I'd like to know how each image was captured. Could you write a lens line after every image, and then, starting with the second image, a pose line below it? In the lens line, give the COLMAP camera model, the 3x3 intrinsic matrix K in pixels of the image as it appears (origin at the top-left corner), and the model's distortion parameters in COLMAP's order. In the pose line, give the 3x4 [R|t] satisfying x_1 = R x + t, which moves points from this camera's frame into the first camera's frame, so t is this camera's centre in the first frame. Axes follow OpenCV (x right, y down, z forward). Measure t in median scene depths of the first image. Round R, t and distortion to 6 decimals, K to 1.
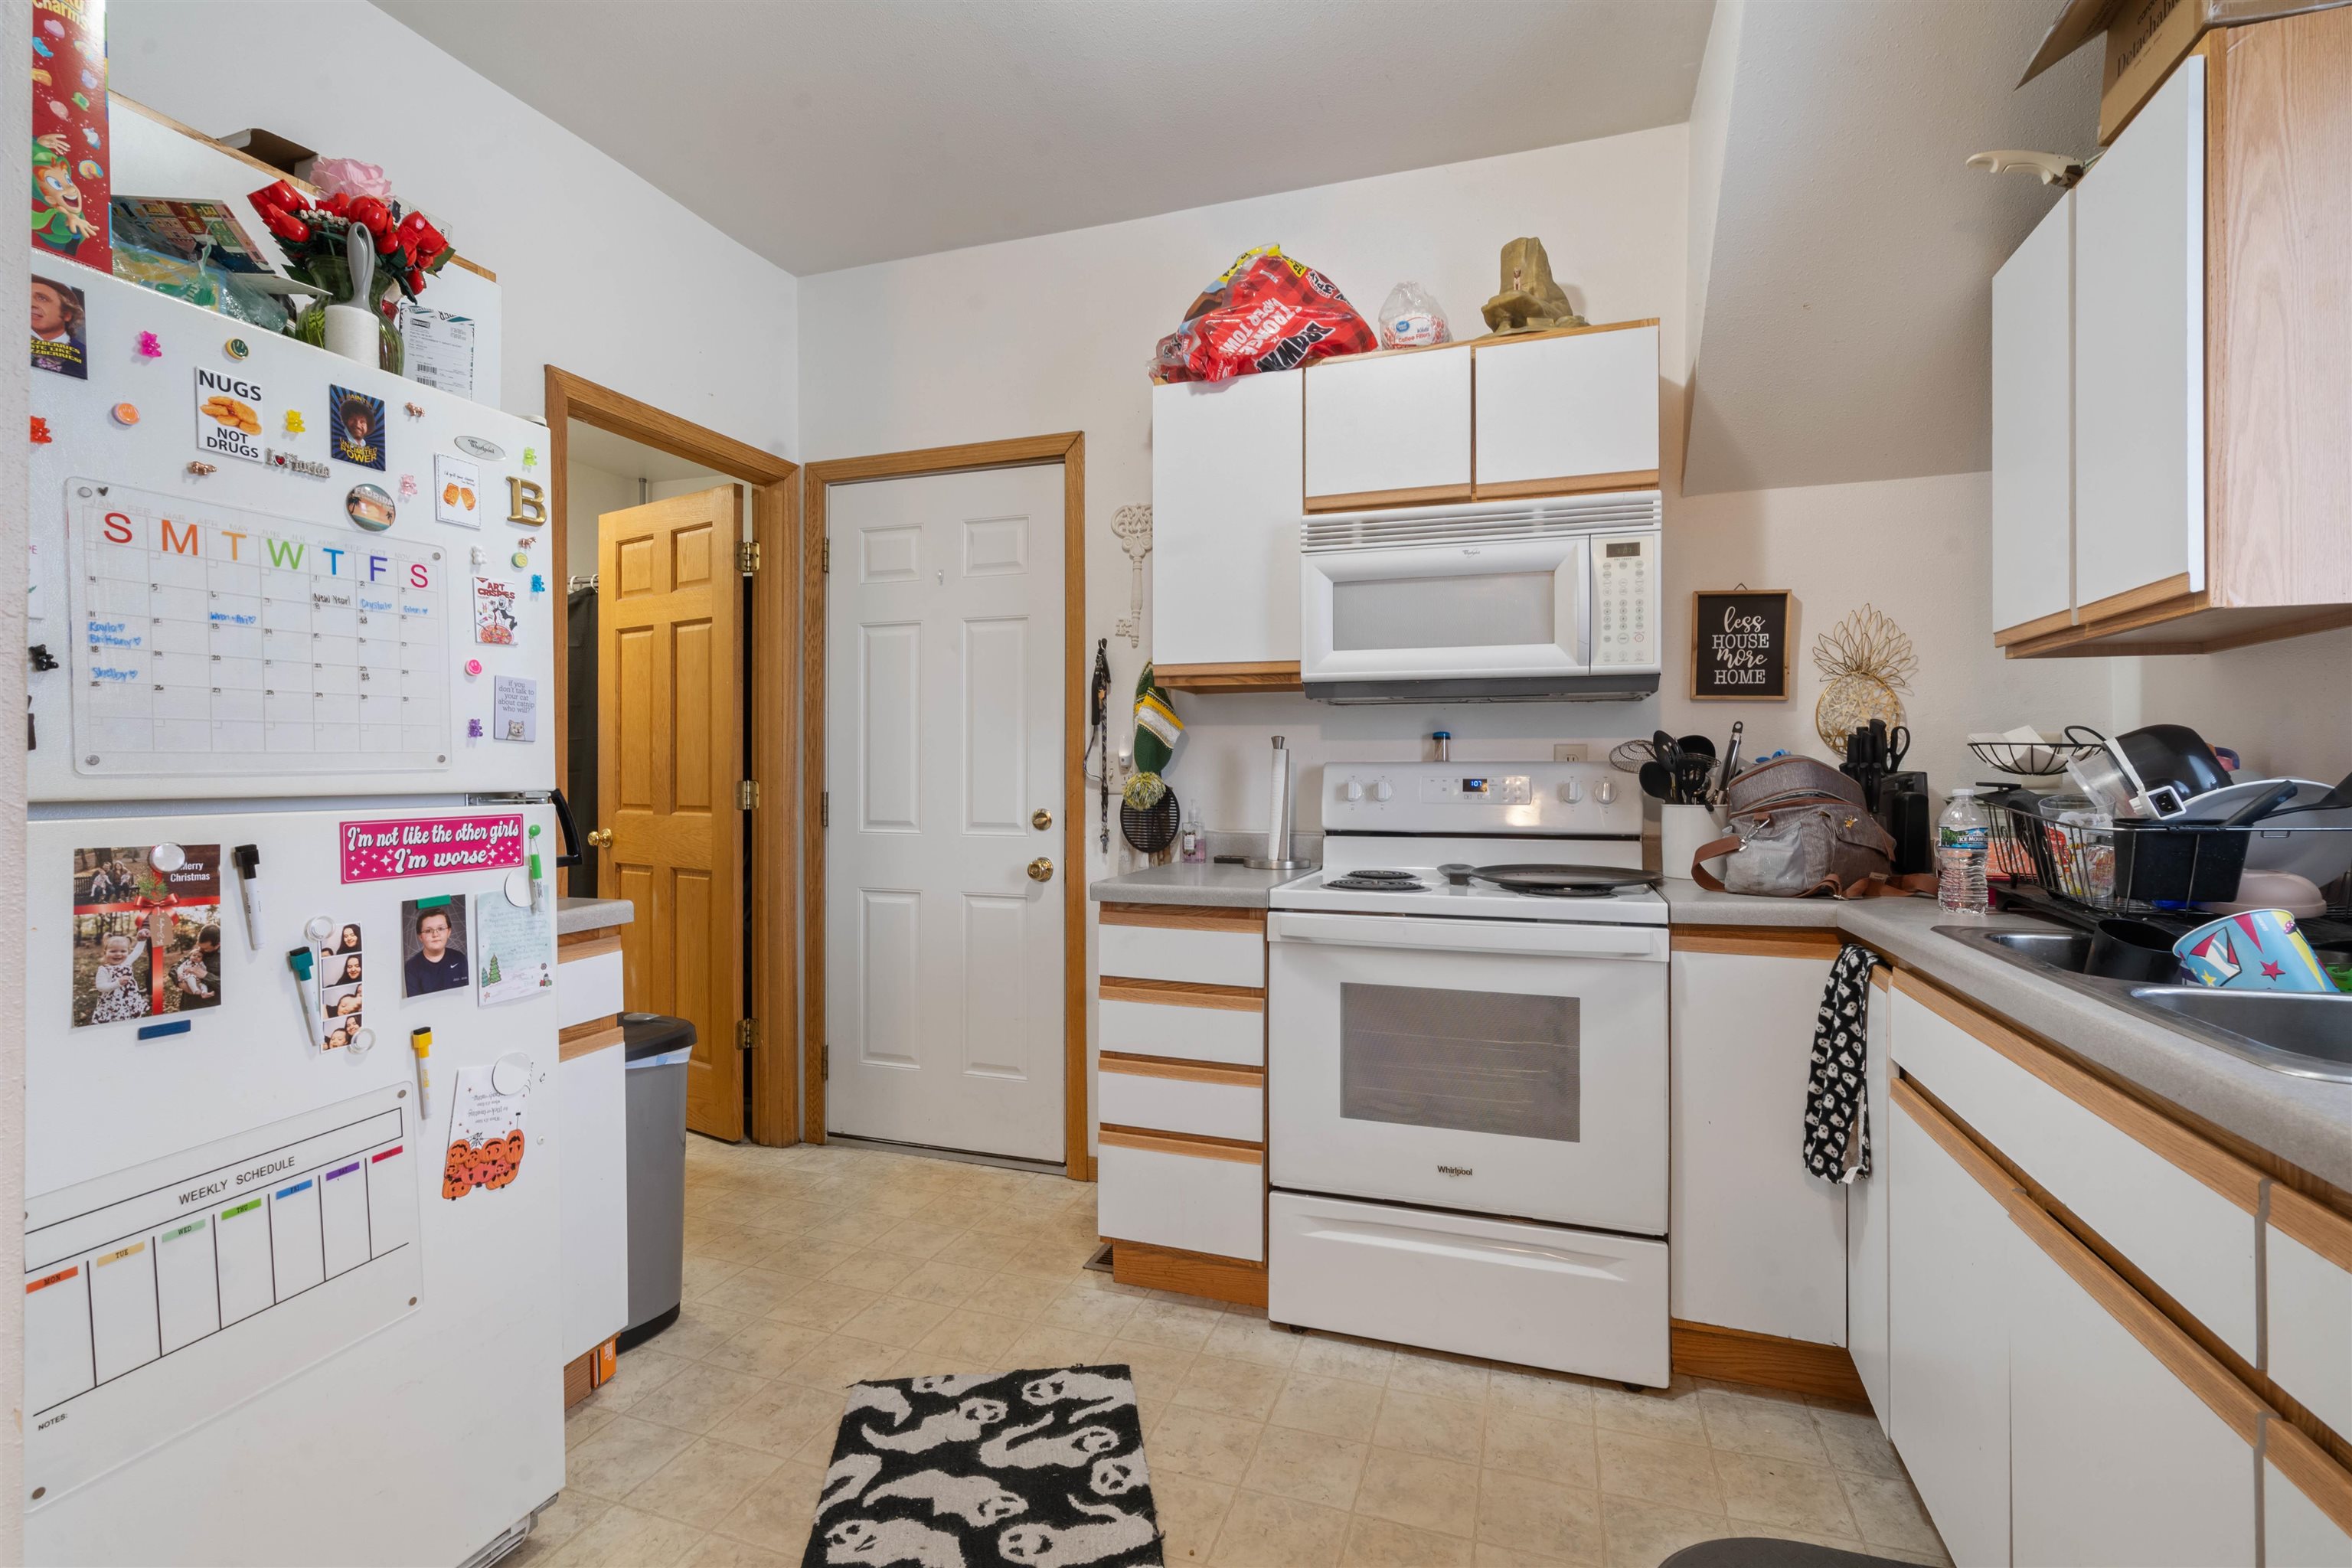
lens RADIAL K [[1084.1, 0, 1174.2], [0, 1084.1, 781.4], [0, 0, 1]] dist [0.003856, 0.002634]
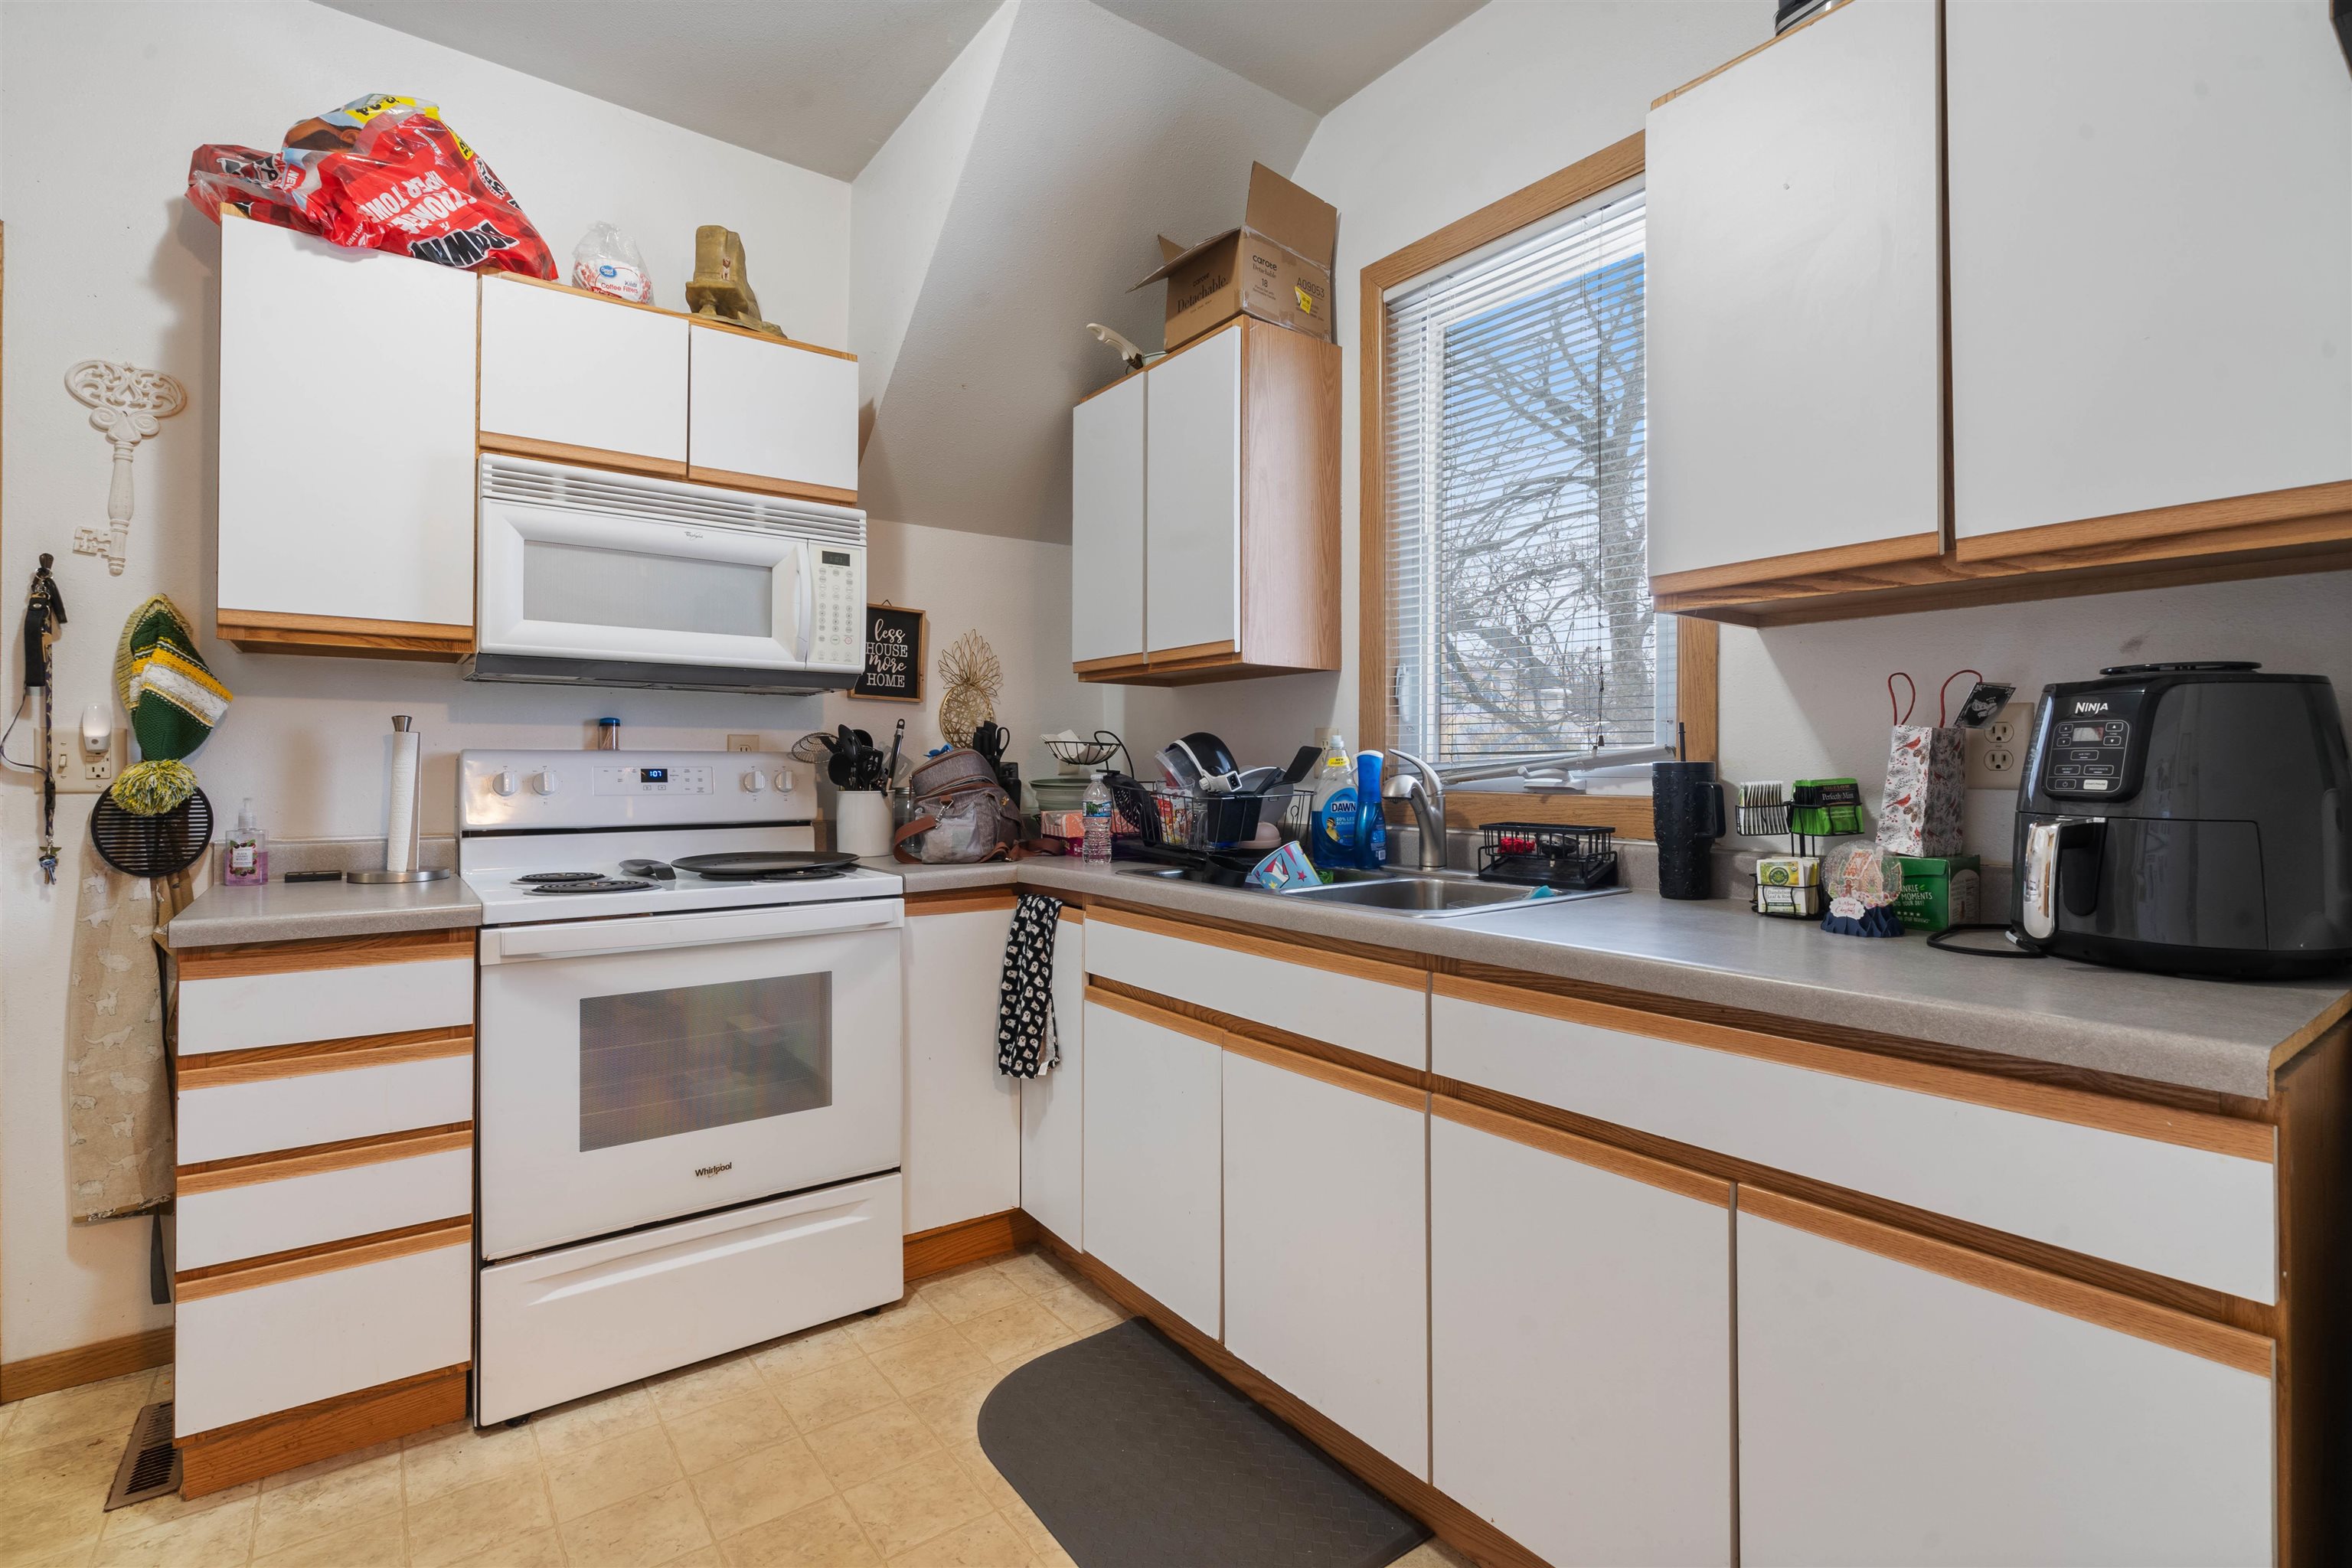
lens RADIAL K [[1084.1, 0, 1171.6], [0, 1084.1, 773.2], [0, 0, 1]] dist [0.003856, 0.002634]
pose [[0.567419, -0.004085, 0.823419, -0.290357], [0.005293, 0.999985, 0.001314, 0.003217], [-0.823412, 0.003613, 0.567432, 0.099728]]
